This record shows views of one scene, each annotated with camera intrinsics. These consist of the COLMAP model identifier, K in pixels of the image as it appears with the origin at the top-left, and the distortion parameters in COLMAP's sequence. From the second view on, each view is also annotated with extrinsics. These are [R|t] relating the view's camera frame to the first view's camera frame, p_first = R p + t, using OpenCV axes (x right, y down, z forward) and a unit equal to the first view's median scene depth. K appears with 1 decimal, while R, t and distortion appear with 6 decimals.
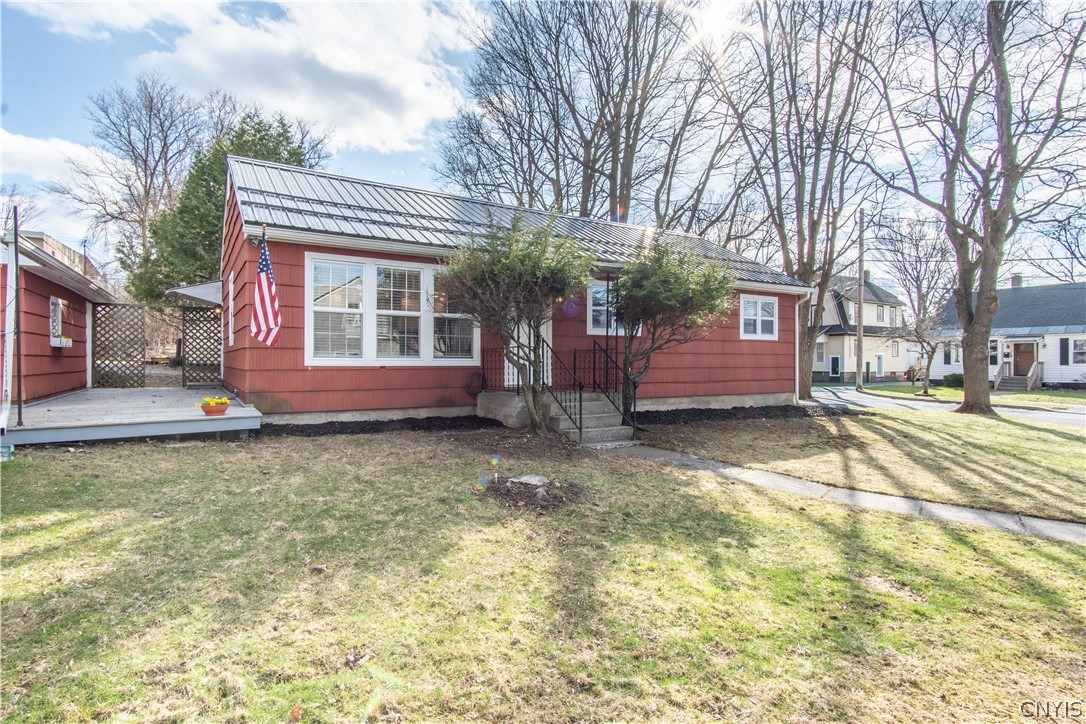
lens RADIAL K [[577.9, 0, 543.2], [0, 577.9, 360.0], [0, 0, 1]] dist [0.005789, -0.000330]
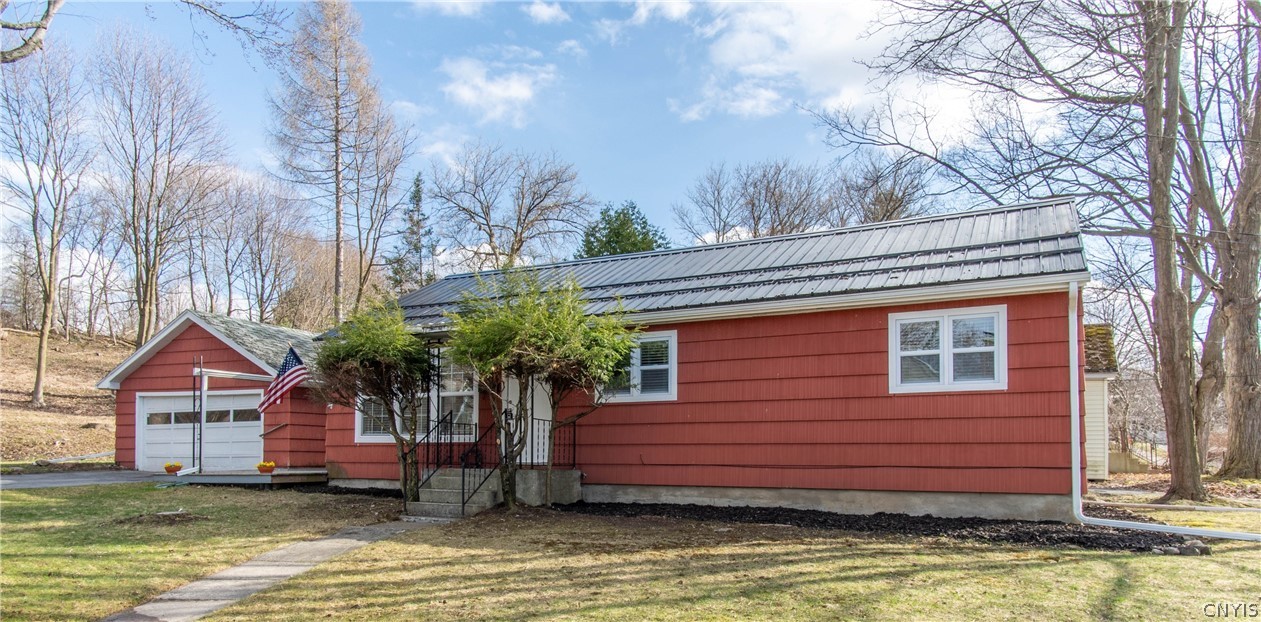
lens RADIAL K [[785.1, 0, 614.5], [0, 785.1, 435.9], [0, 0, 1]] dist [0.013612, -0.008127]
pose [[0.513038, -0.026834, -0.857946, 0.884512], [-0.002869, 0.999452, -0.032976, 0.032801], [0.858361, 0.019379, 0.512680, 0.386416]]
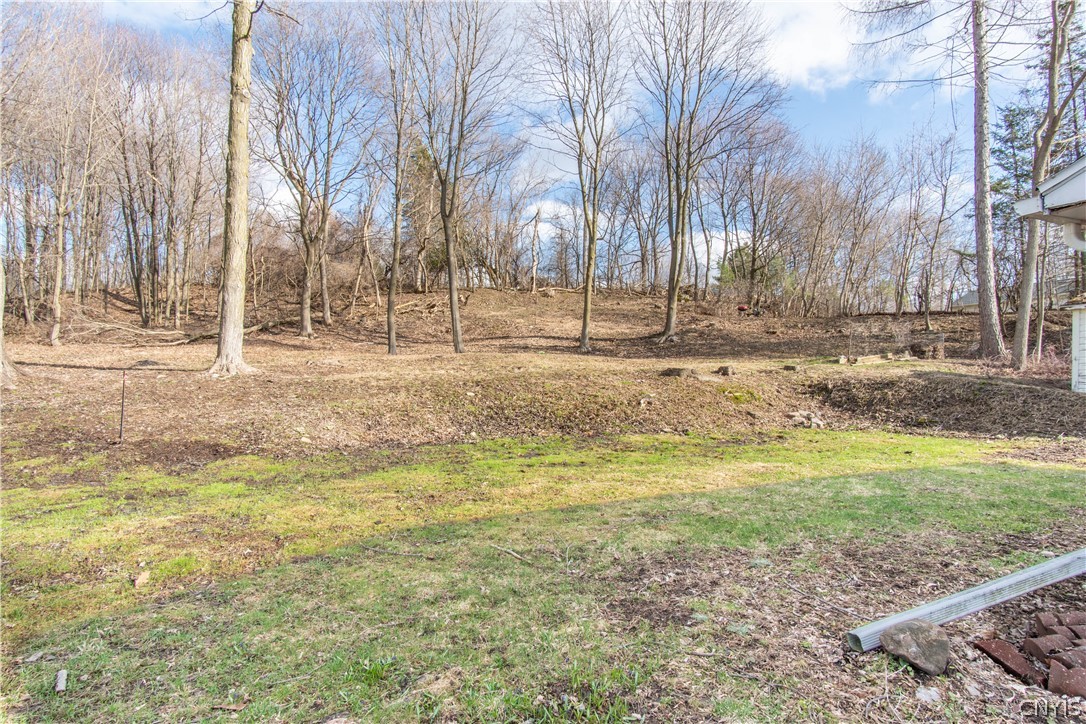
lens RADIAL K [[577.9, 0, 545.1], [0, 577.9, 362.1], [0, 0, 1]] dist [0.005789, -0.000330]
pose [[-0.118343, -0.044148, -0.991991, -0.699907], [-0.006286, 0.999024, -0.043711, -0.036738], [0.992953, 0.001063, -0.118505, 0.140685]]
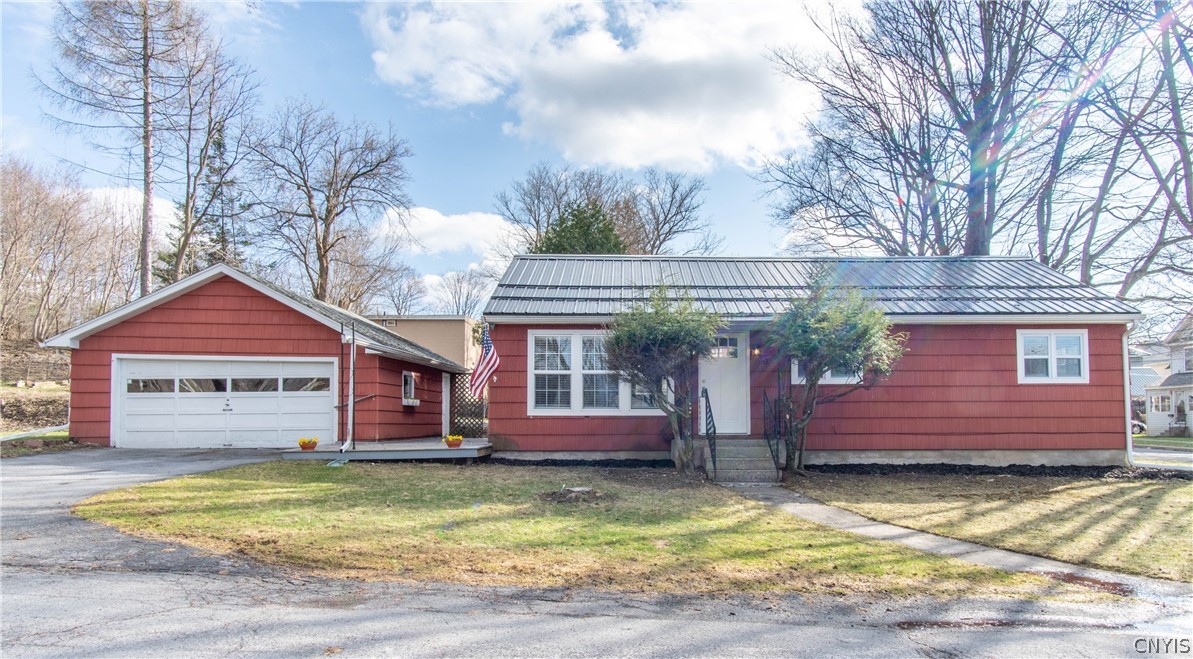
lens RADIAL K [[712.8, 0, 629.2], [0, 712.8, 395.5], [0, 0, 1]] dist [0.012195, -0.005242]
pose [[0.855478, -0.026721, -0.517150, 0.403899], [0.006614, 0.999150, -0.040686, 0.020419], [0.517797, 0.031386, 0.854927, -0.174527]]
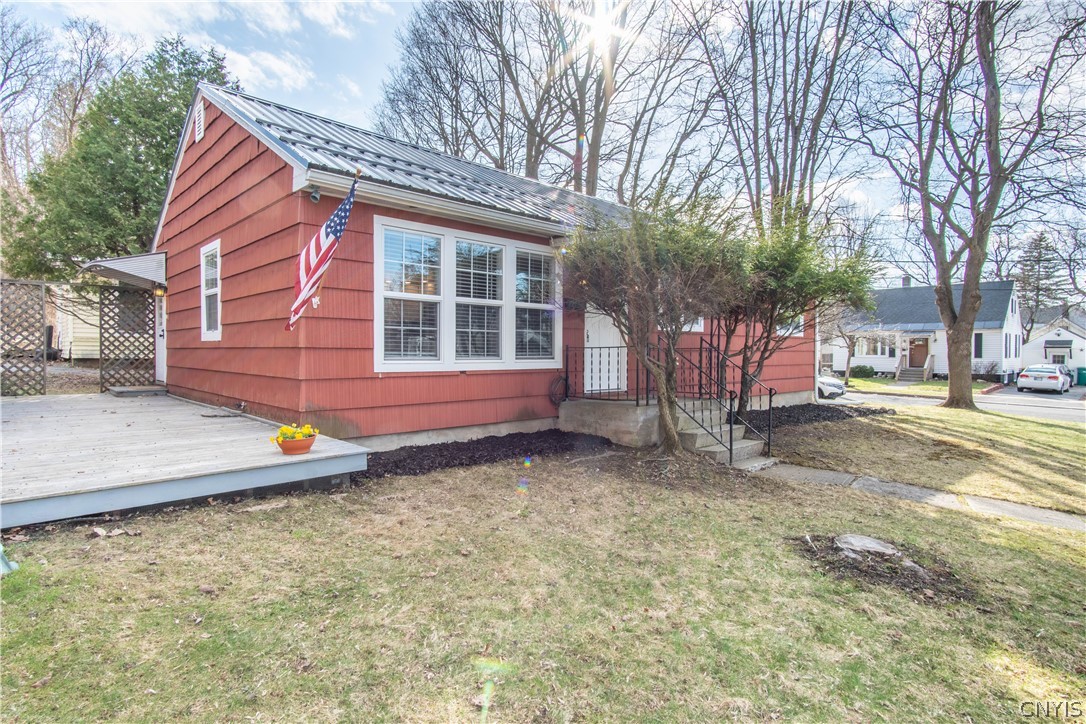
lens RADIAL K [[577.9, 0, 544.1], [0, 577.9, 362.3], [0, 0, 1]] dist [0.005789, -0.000330]
pose [[0.979144, -0.001337, 0.203163, -0.225925], [-0.003388, 0.999732, 0.022905, -0.012879], [-0.203139, -0.023115, 0.978877, 0.159087]]
